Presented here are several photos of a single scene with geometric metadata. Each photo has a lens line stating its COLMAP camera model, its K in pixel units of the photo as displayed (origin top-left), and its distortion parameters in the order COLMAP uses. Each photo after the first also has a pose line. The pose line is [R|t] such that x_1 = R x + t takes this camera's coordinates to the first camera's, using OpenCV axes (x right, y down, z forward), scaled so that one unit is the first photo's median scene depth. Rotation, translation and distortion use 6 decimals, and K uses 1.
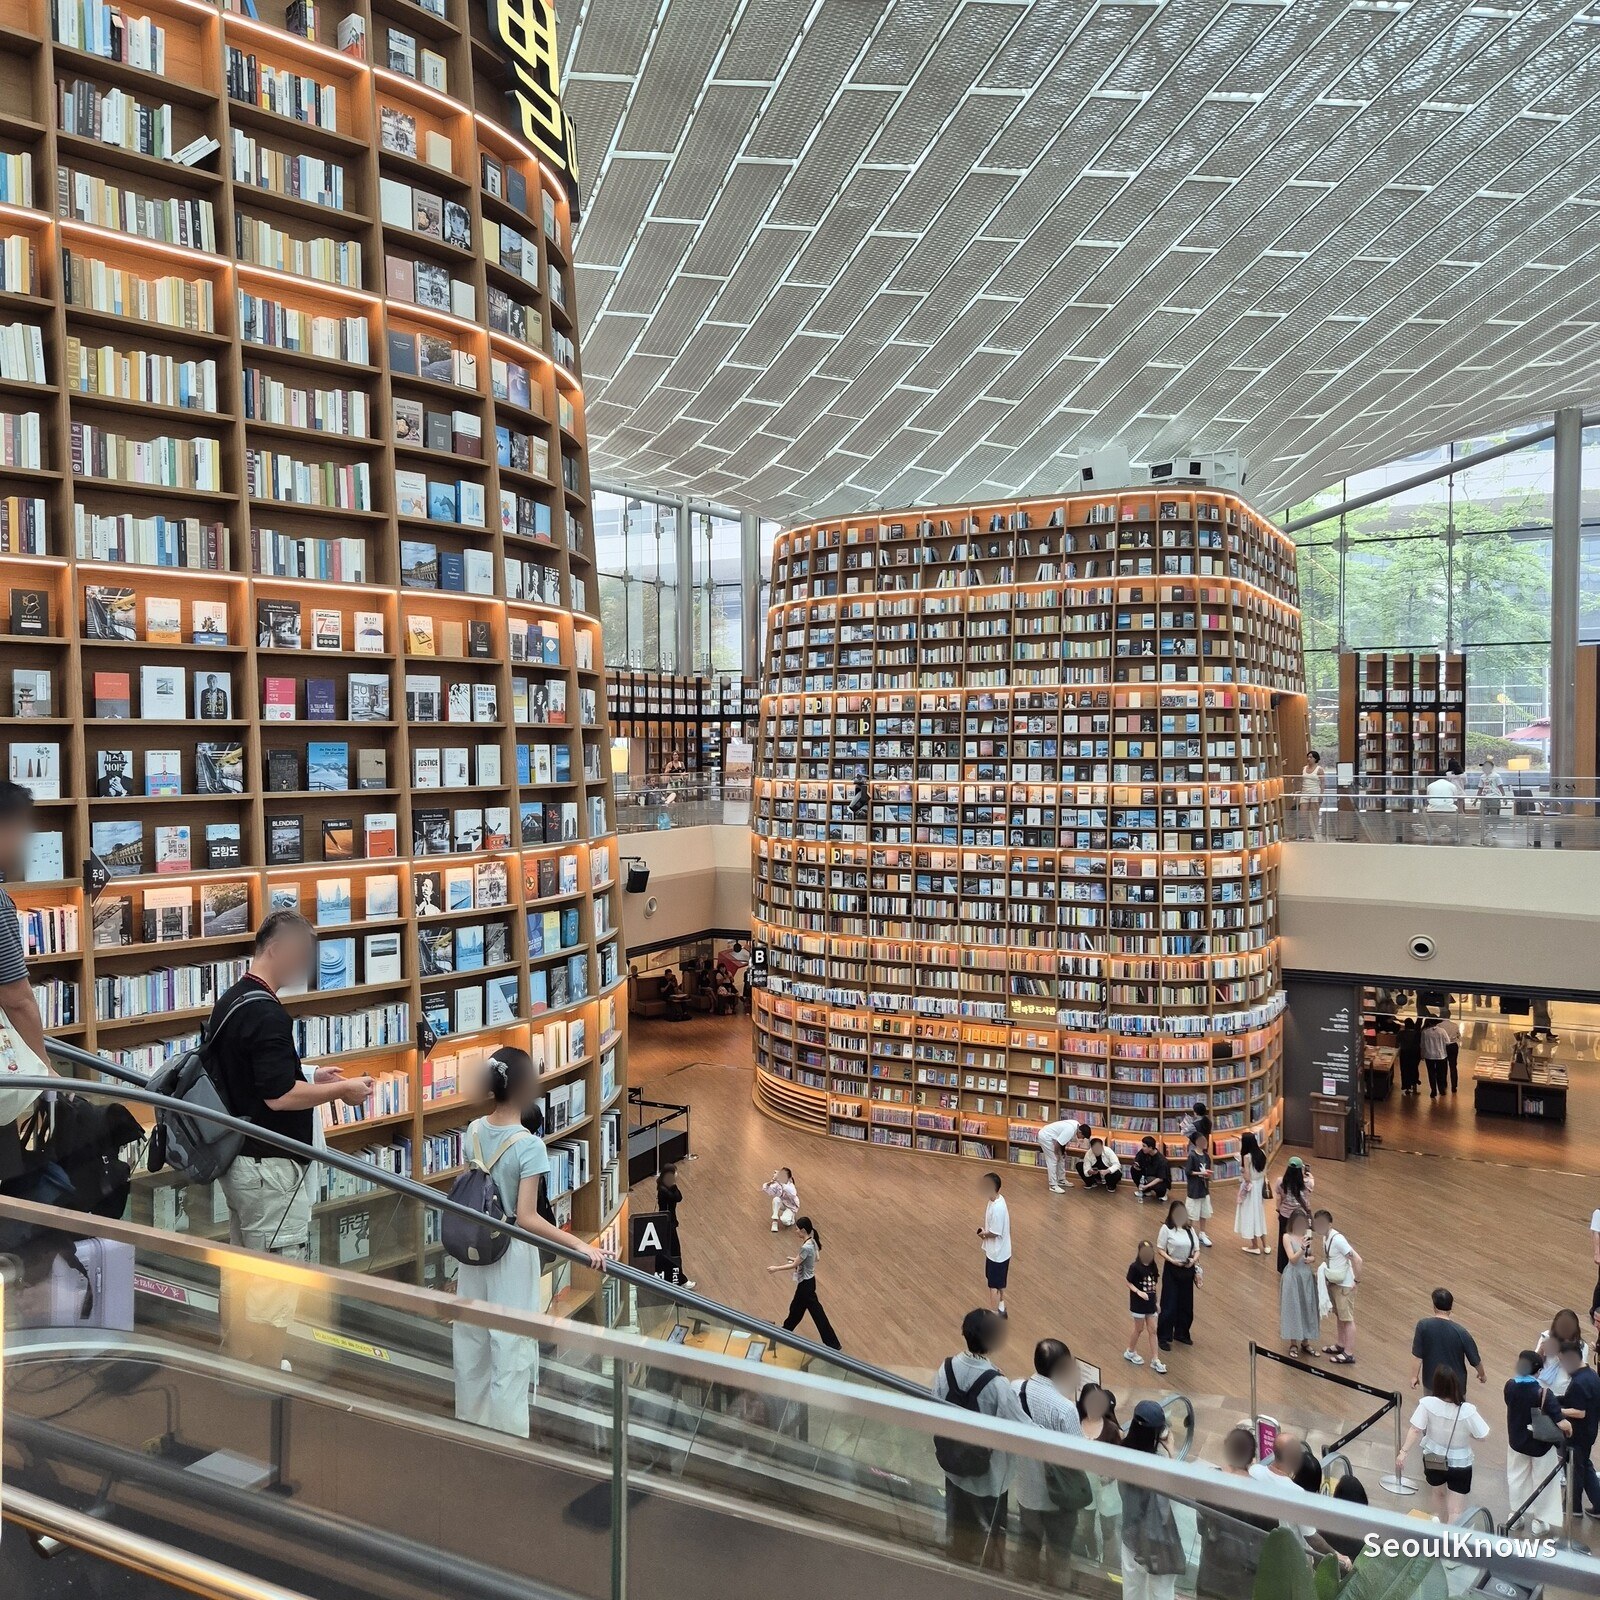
lens RADIAL K [[1439.5, 0, 758.6], [0, 1439.5, 789.9], [0, 0, 1]] dist [0.083401, -0.010410]
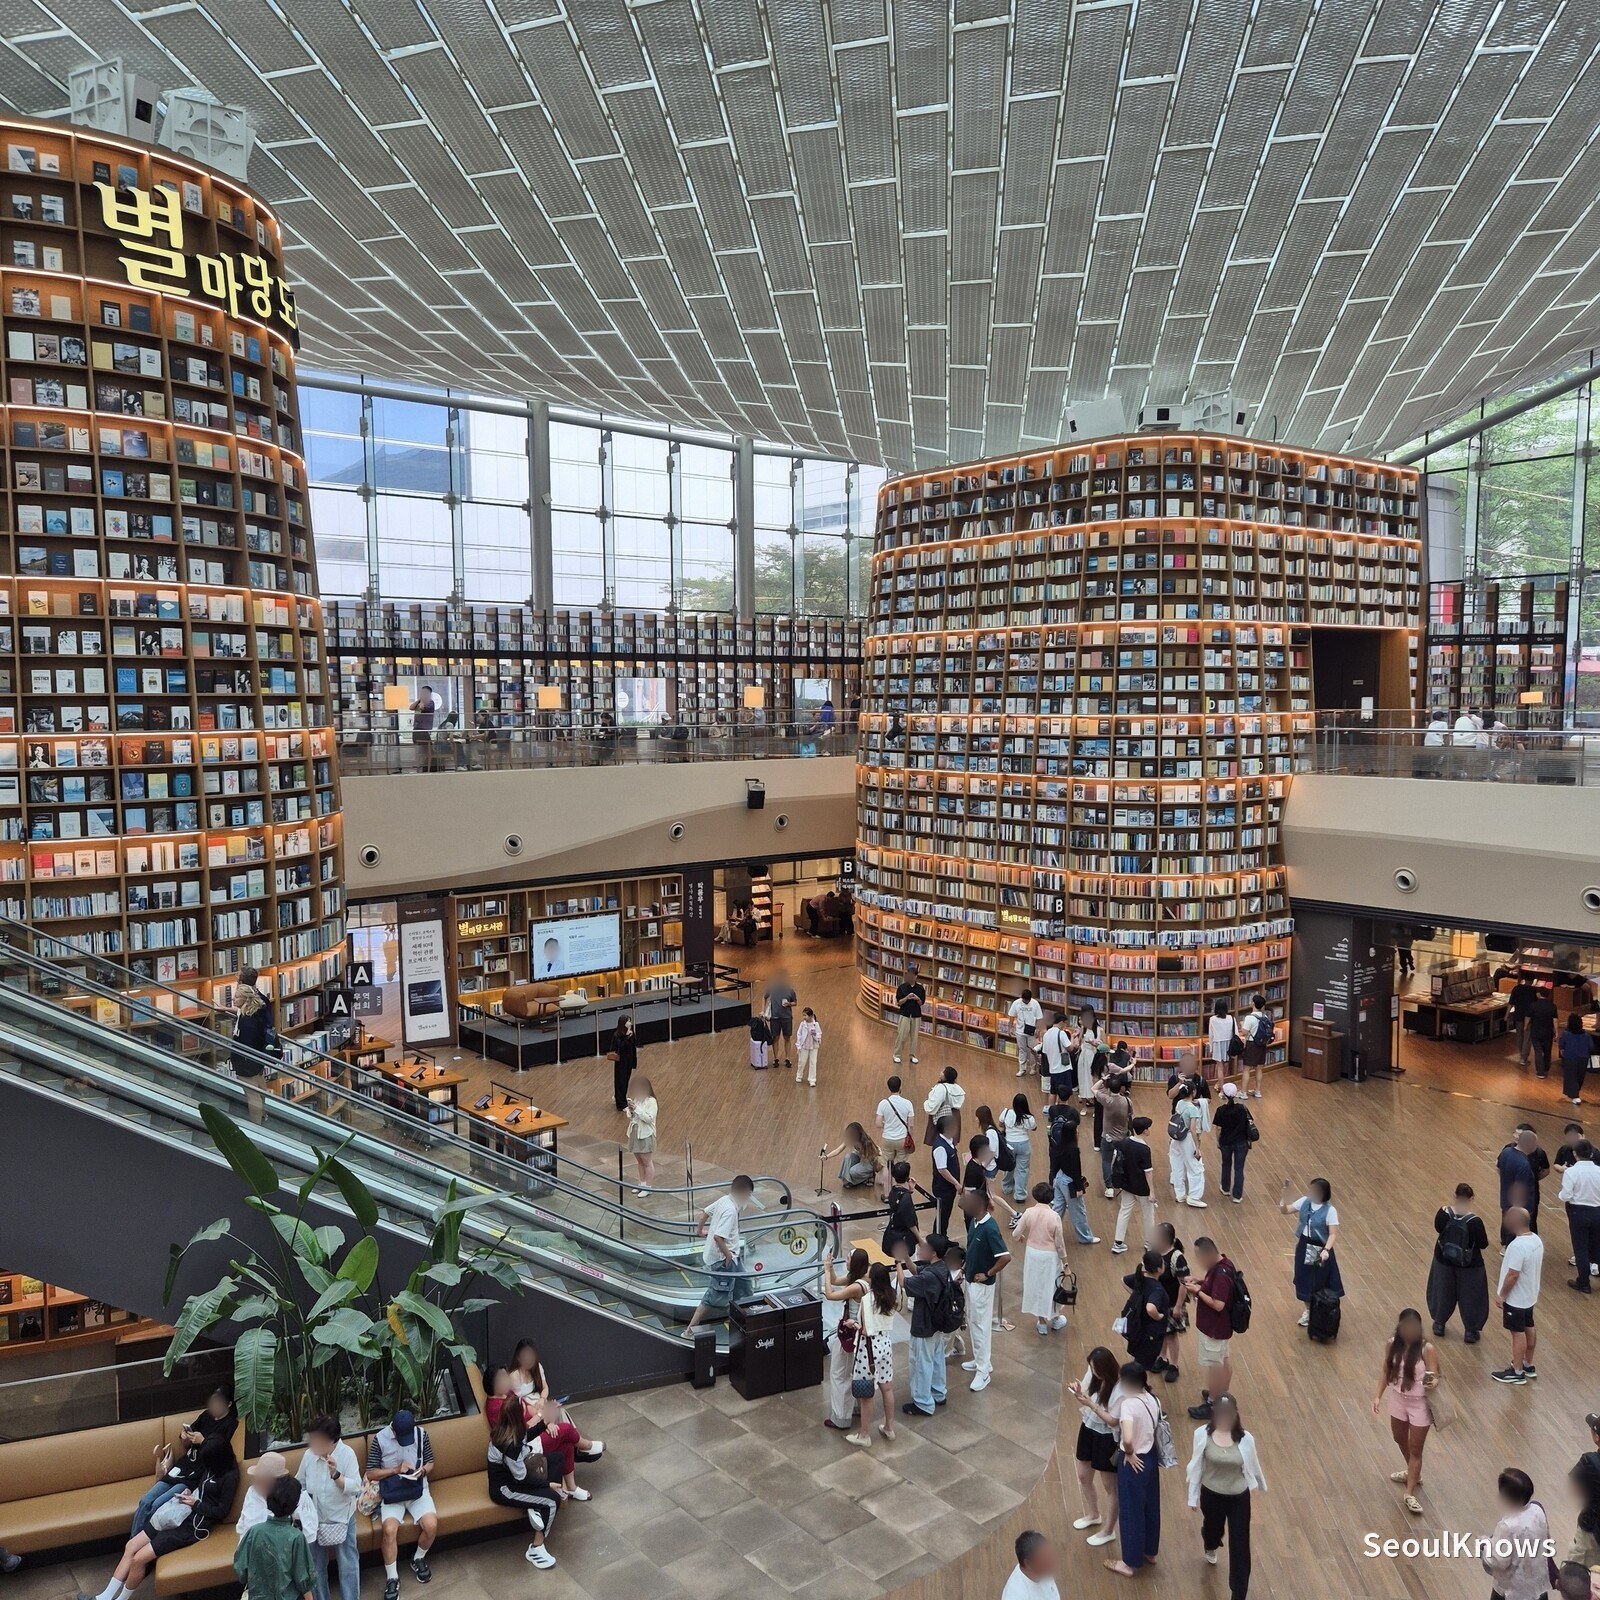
lens RADIAL K [[1448.1, 0, 794.4], [0, 1448.1, 838.5], [0, 0, 1]] dist [0.070708, -0.019362]
pose [[0.915712, 0.038399, -0.399996, 0.490147], [-0.011590, 0.997533, 0.069230, 0.014801], [0.401668, -0.058758, 0.913898, -0.091075]]
